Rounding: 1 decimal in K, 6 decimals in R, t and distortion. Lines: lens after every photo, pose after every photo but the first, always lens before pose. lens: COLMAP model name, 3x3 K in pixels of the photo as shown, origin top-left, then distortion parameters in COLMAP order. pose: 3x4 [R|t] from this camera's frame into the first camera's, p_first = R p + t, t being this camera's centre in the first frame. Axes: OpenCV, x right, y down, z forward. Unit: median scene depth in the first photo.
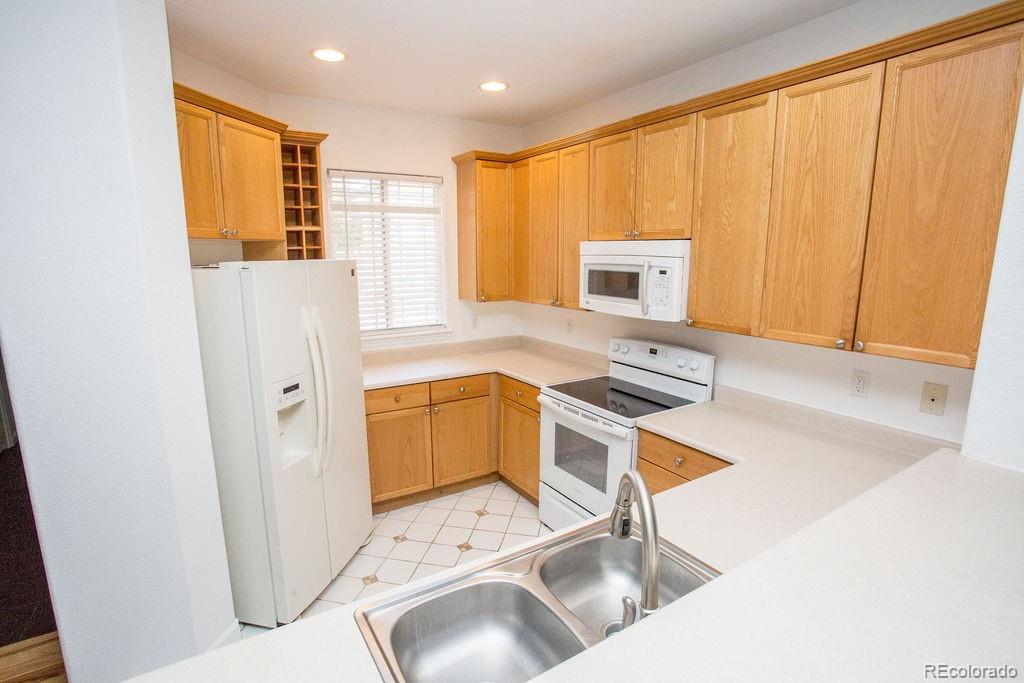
lens RADIAL K [[464.0, 0, 509.3], [0, 464.0, 344.8], [0, 0, 1]] dist [-0.061165, 0.000155]
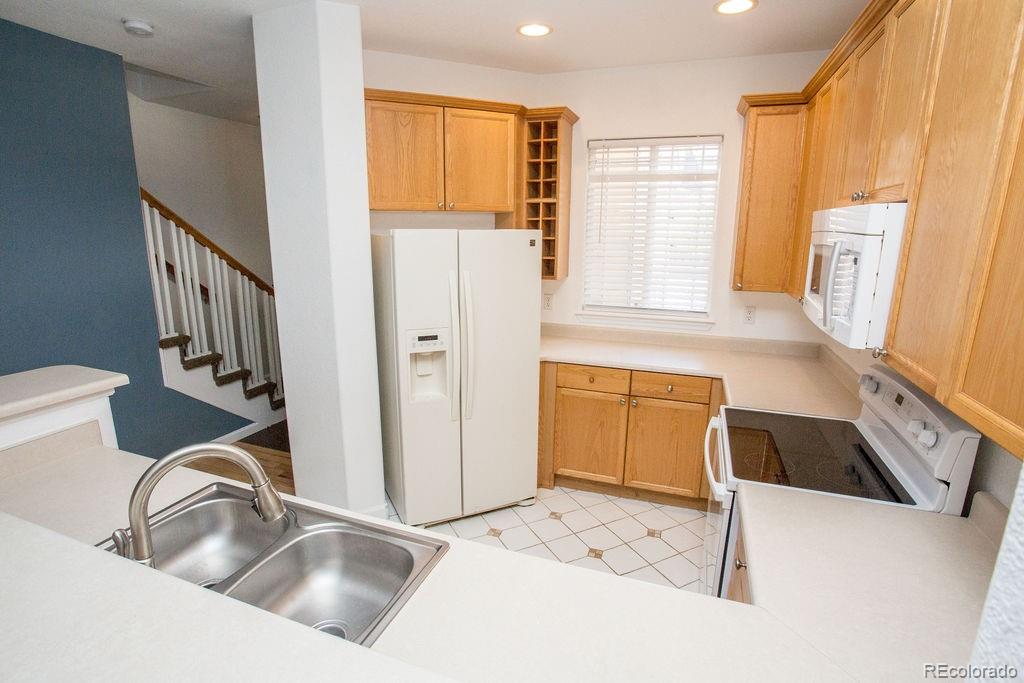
lens RADIAL K [[484.9, 0, 512.0], [0, 484.9, 341.5], [0, 0, 1]] dist [-0.078507, 0.031663]
pose [[0.641929, 0.183097, -0.744583, 0.374166], [-0.154786, 0.982023, 0.108039, -0.040576], [0.750979, 0.045898, 0.658729, 0.209820]]
